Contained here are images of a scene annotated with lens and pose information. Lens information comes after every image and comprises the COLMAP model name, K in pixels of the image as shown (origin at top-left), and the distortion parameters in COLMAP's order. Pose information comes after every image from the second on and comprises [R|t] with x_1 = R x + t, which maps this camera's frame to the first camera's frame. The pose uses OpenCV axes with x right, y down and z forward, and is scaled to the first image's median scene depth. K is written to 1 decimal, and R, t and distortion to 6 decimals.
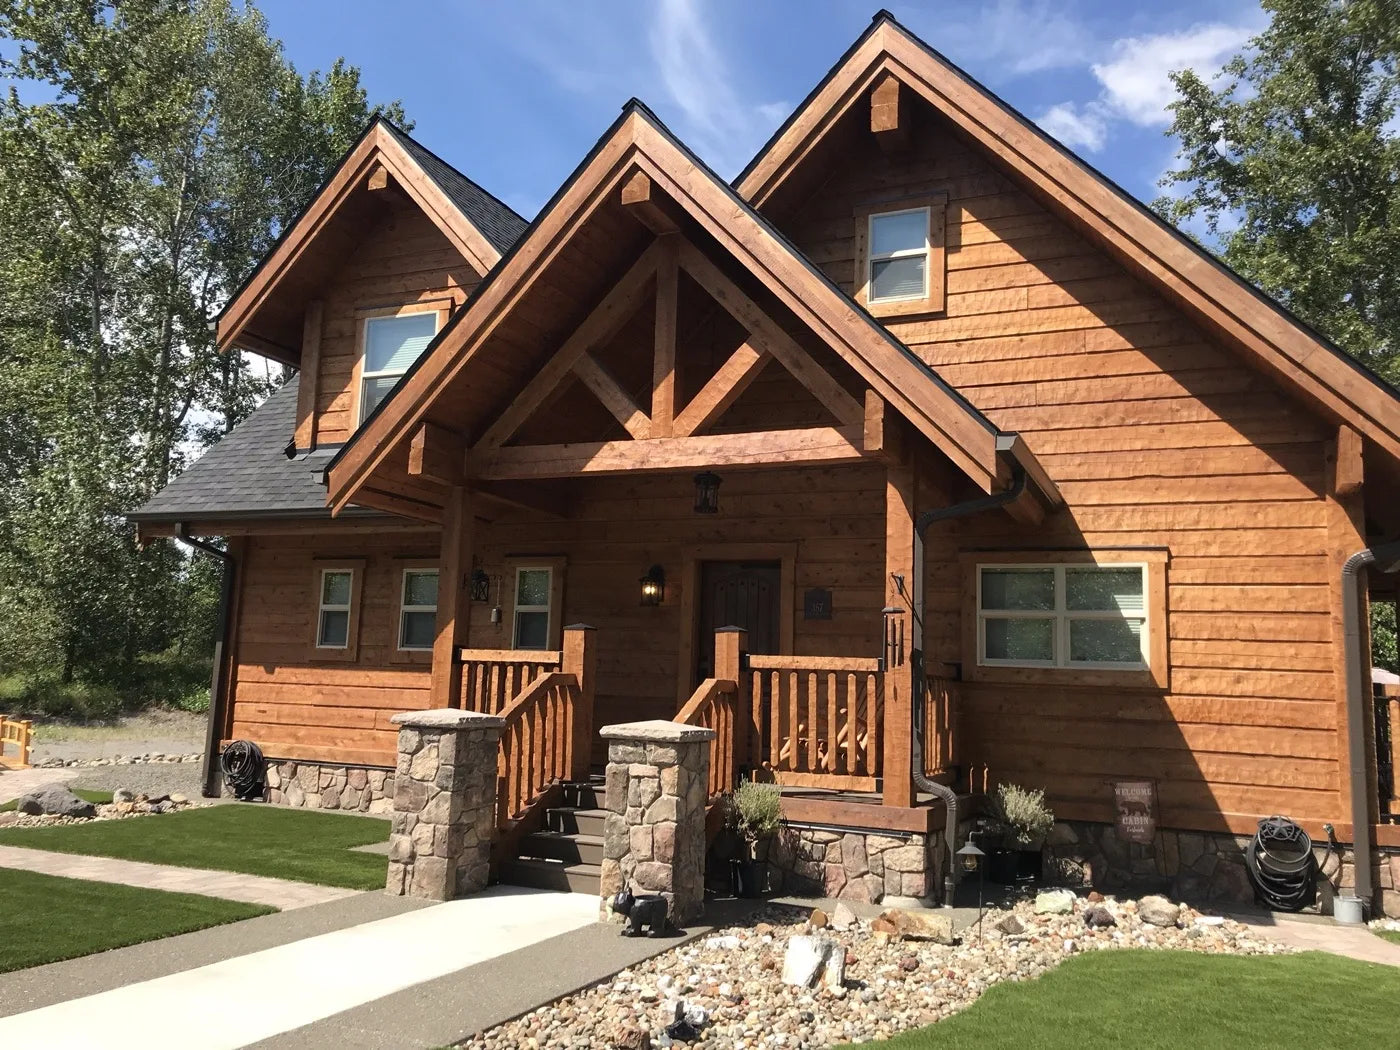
lens RADIAL K [[1138.8, 0, 710.4], [0, 1138.8, 525.1], [0, 0, 1]] dist [0.073073, -0.034680]
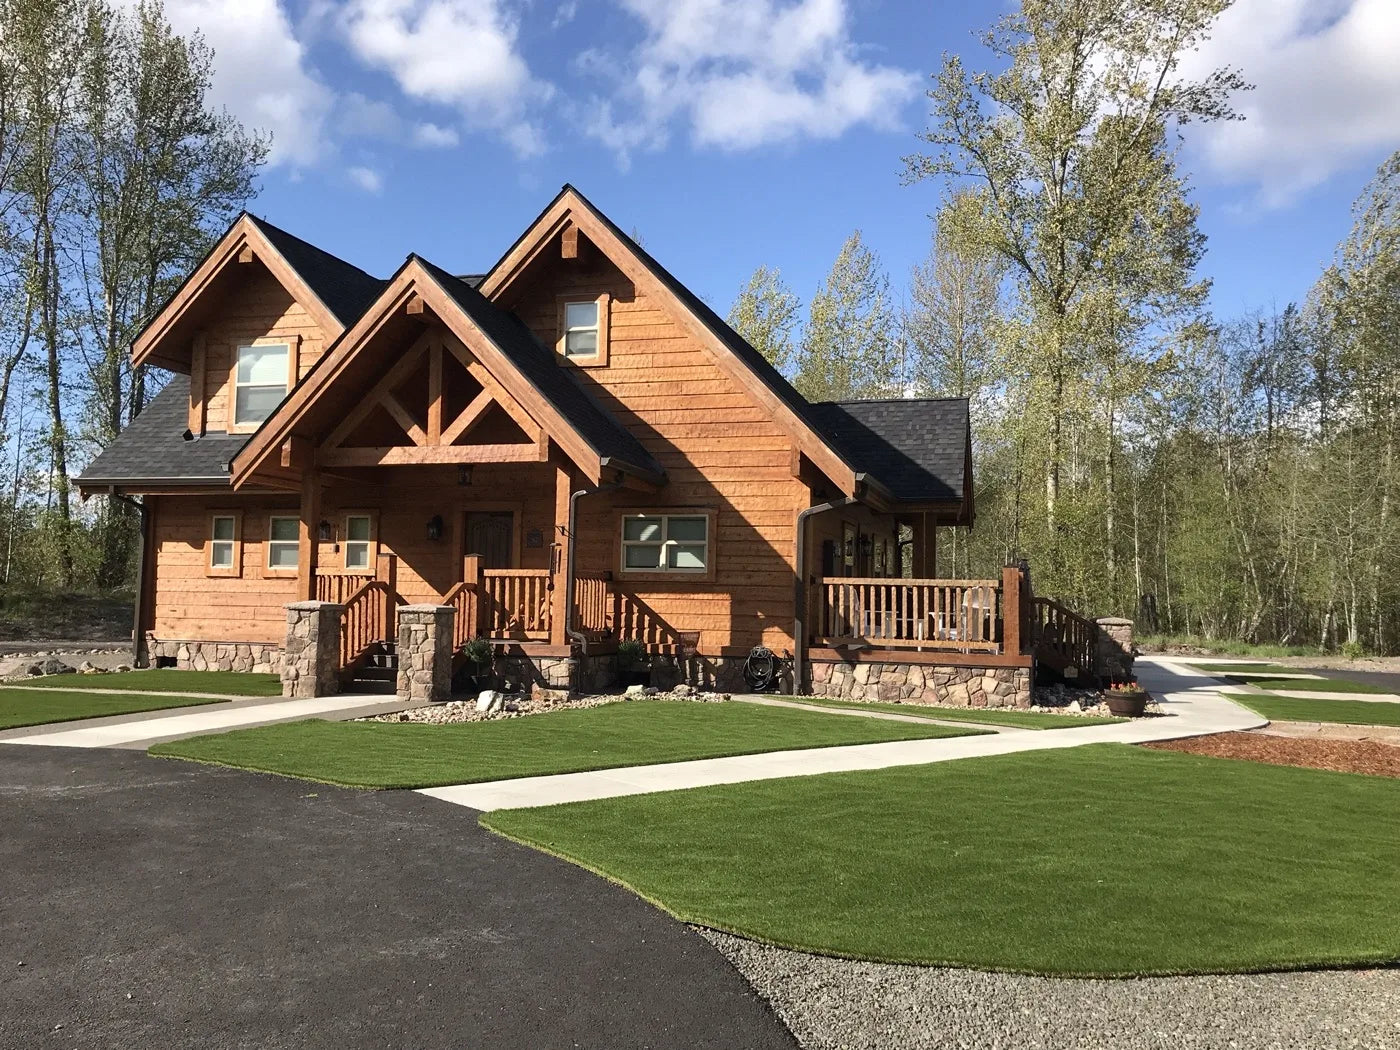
lens RADIAL K [[1138.8, 0, 696.5], [0, 1138.8, 519.0], [0, 0, 1]] dist [0.073073, -0.034680]
pose [[0.991275, -0.009000, 0.131506, 0.125463], [-0.000463, 0.997422, 0.071753, -0.090842], [-0.131813, -0.071188, 0.988715, -0.794075]]
